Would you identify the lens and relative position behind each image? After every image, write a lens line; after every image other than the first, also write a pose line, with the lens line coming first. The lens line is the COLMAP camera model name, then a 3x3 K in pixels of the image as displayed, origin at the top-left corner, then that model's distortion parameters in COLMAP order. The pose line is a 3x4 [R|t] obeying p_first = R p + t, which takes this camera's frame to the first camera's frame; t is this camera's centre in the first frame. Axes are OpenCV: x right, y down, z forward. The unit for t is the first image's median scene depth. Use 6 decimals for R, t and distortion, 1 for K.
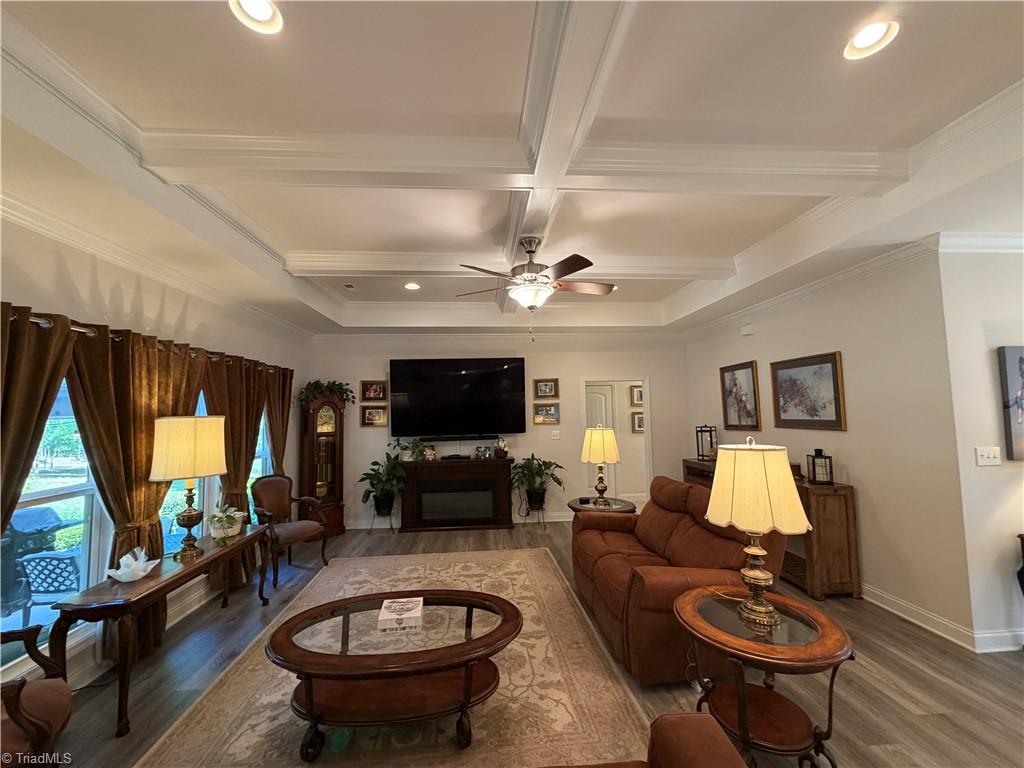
lens RADIAL K [[409.7, 0, 508.7], [0, 409.7, 384.8], [0, 0, 1]] dist [-0.001124, -0.000204]
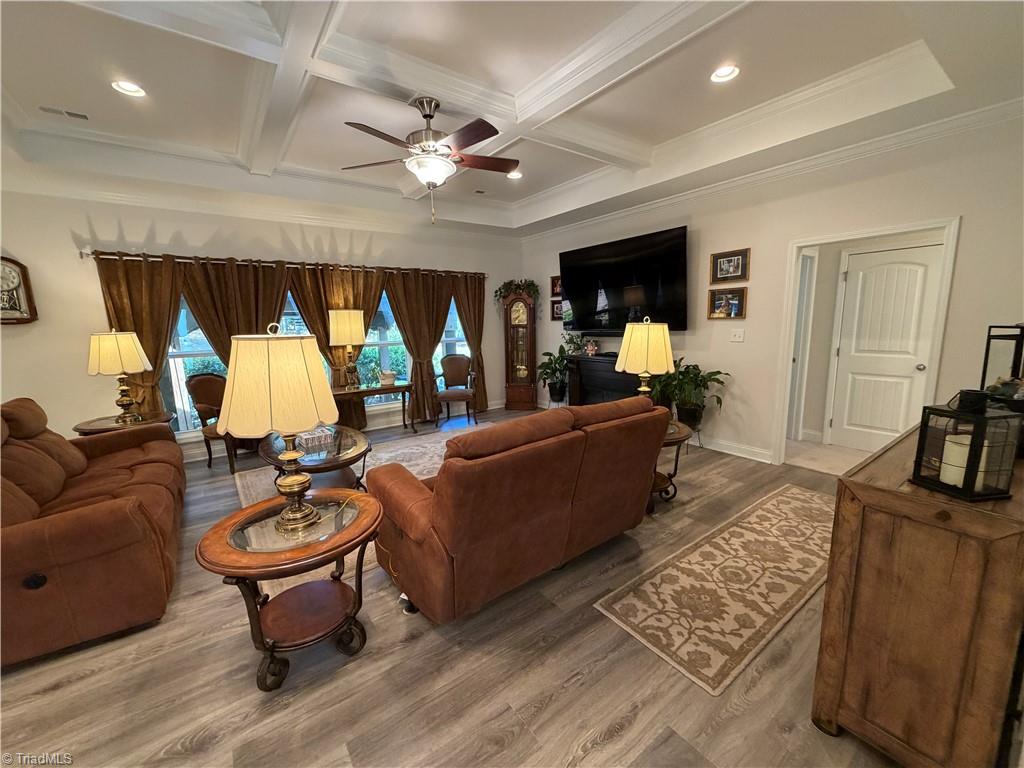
lens RADIAL K [[409.7, 0, 513.0], [0, 409.7, 387.6], [0, 0, 1]] dist [-0.001124, -0.000204]
pose [[0.532027, 0.144468, -0.834312, 0.533241], [0.070001, 0.974460, 0.213374, 0.037298], [0.843829, -0.171923, 0.508326, 0.337988]]
